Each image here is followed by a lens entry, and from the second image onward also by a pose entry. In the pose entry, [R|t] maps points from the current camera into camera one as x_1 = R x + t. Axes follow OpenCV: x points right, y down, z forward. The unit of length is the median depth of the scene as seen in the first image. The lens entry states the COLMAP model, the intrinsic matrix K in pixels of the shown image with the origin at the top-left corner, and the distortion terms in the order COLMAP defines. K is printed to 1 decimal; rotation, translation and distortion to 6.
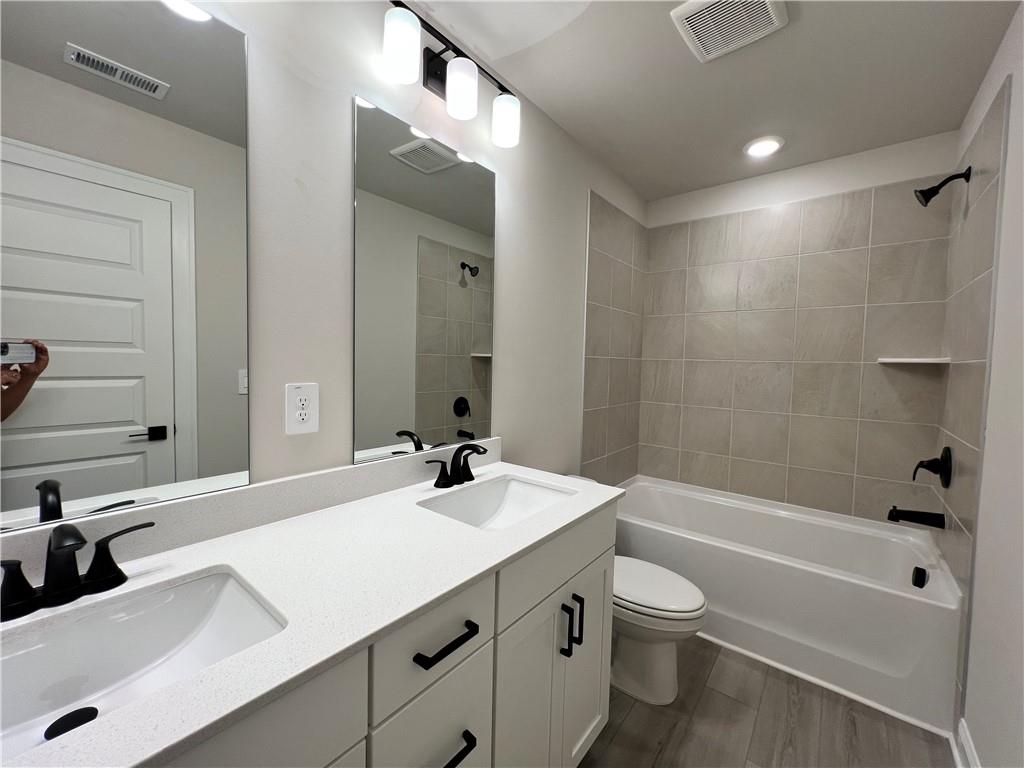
lens RADIAL K [[411.0, 0, 513.7], [0, 411.0, 382.4], [0, 0, 1]] dist [-0.001140, 0.000309]
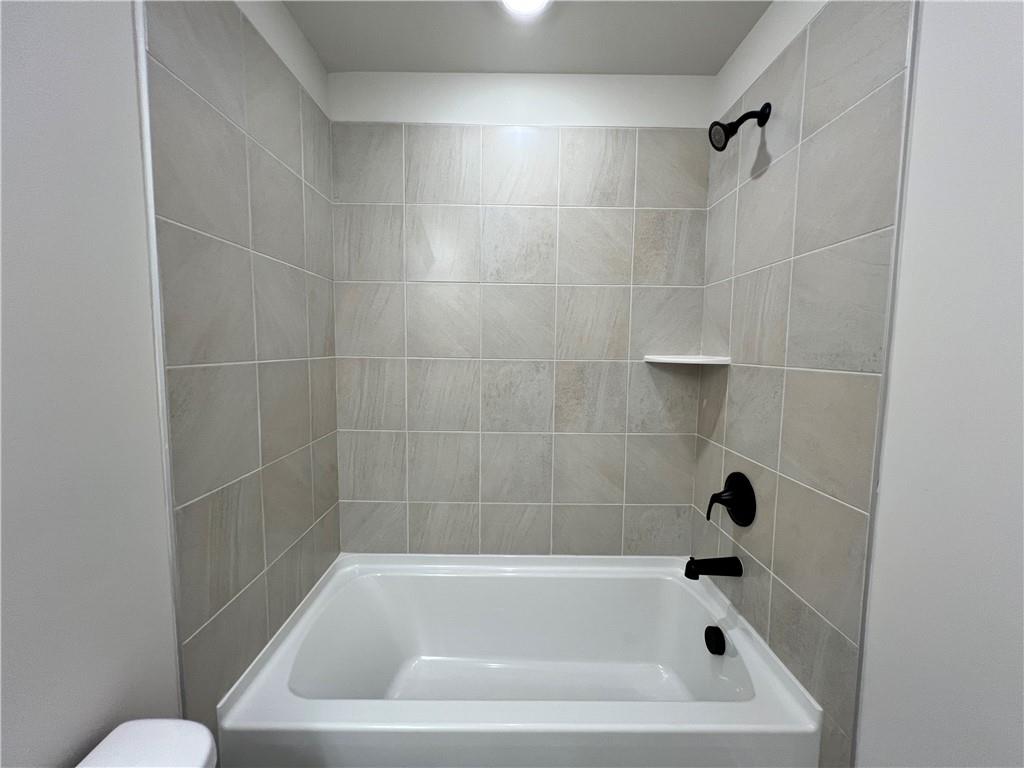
lens RADIAL K [[411.0, 0, 511.1], [0, 411.0, 384.2], [0, 0, 1]] dist [-0.001140, 0.000309]
pose [[0.778781, -0.069397, 0.623445, 0.182546], [0.036403, 0.997187, 0.065527, -0.060549], [-0.626238, -0.028336, 0.779117, 0.509589]]
